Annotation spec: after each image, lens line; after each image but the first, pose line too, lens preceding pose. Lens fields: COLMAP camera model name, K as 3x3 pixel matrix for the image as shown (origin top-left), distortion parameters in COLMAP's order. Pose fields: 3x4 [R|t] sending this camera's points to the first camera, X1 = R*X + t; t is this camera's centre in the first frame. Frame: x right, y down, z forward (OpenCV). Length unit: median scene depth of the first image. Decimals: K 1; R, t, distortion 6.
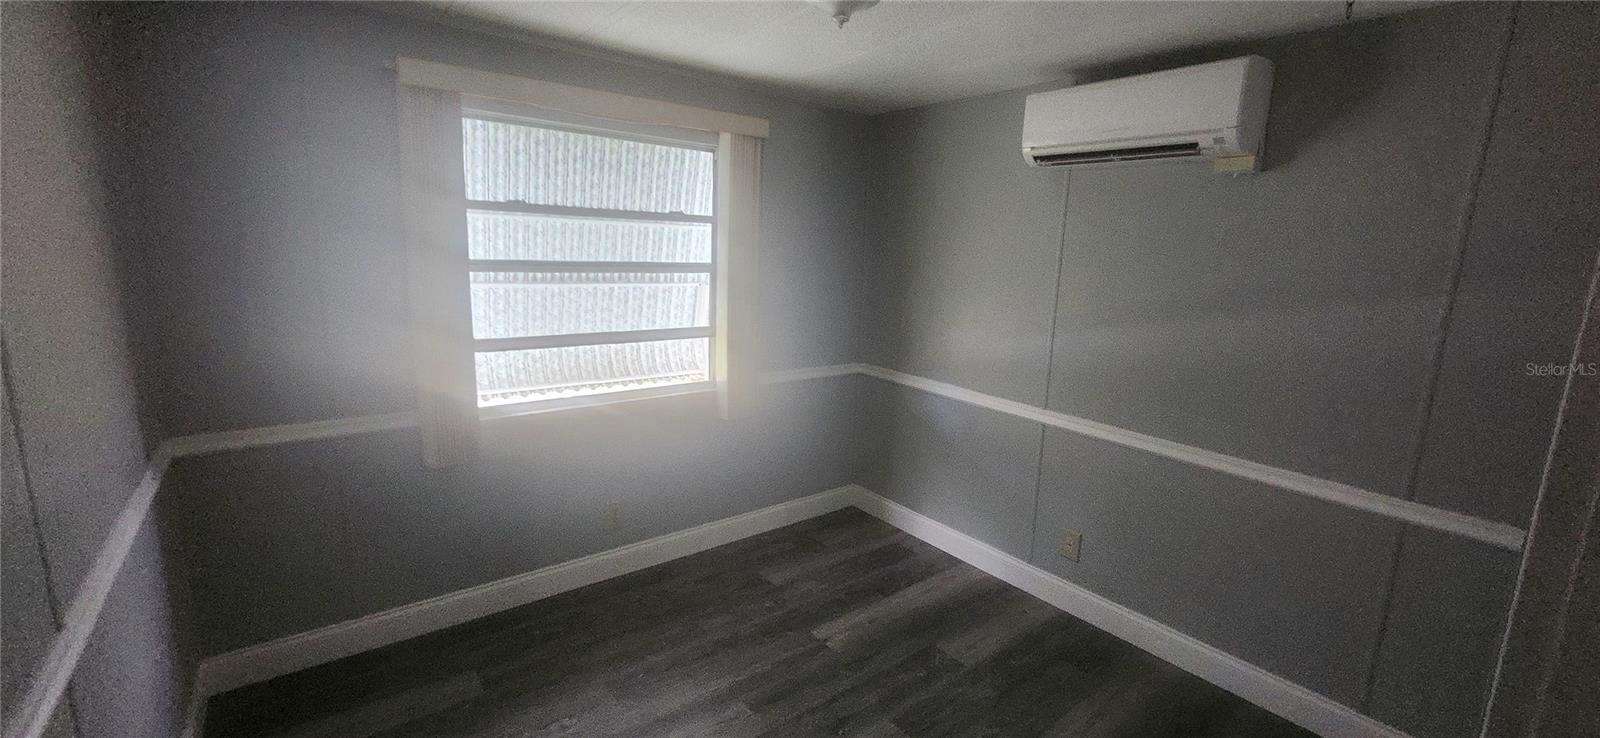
lens RADIAL K [[636.6, 0, 821.5], [0, 636.6, 360.7], [0, 0, 1]] dist [0.002541, -0.000024]
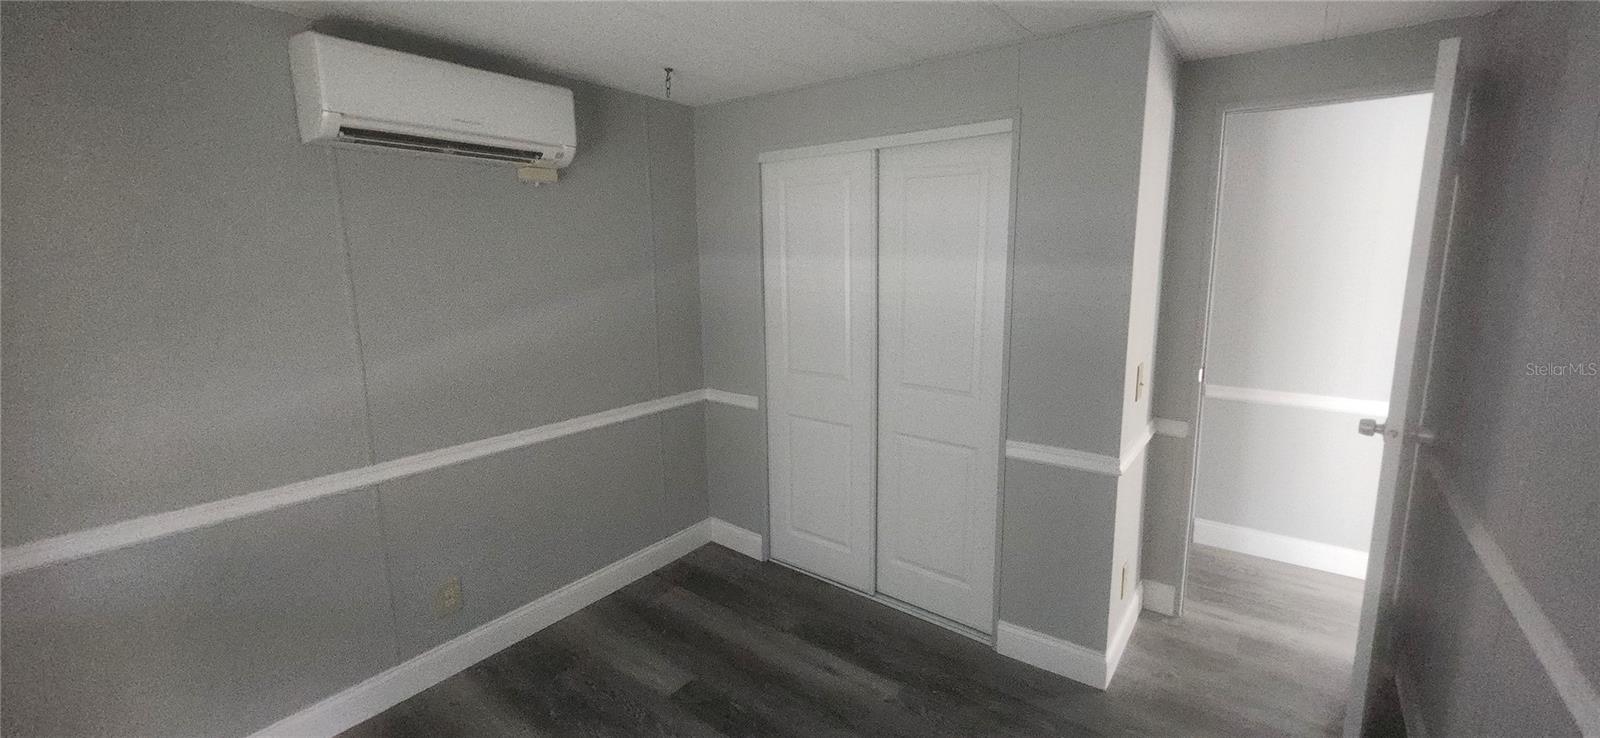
lens RADIAL K [[636.6, 0, 821.5], [0, 636.6, 360.7], [0, 0, 1]] dist [0.002541, -0.000024]
pose [[-0.256925, -0.197438, 0.946049, -0.579192], [0.172915, 0.953722, 0.245999, -0.165287], [-0.950836, 0.226789, -0.210895, 0.756842]]
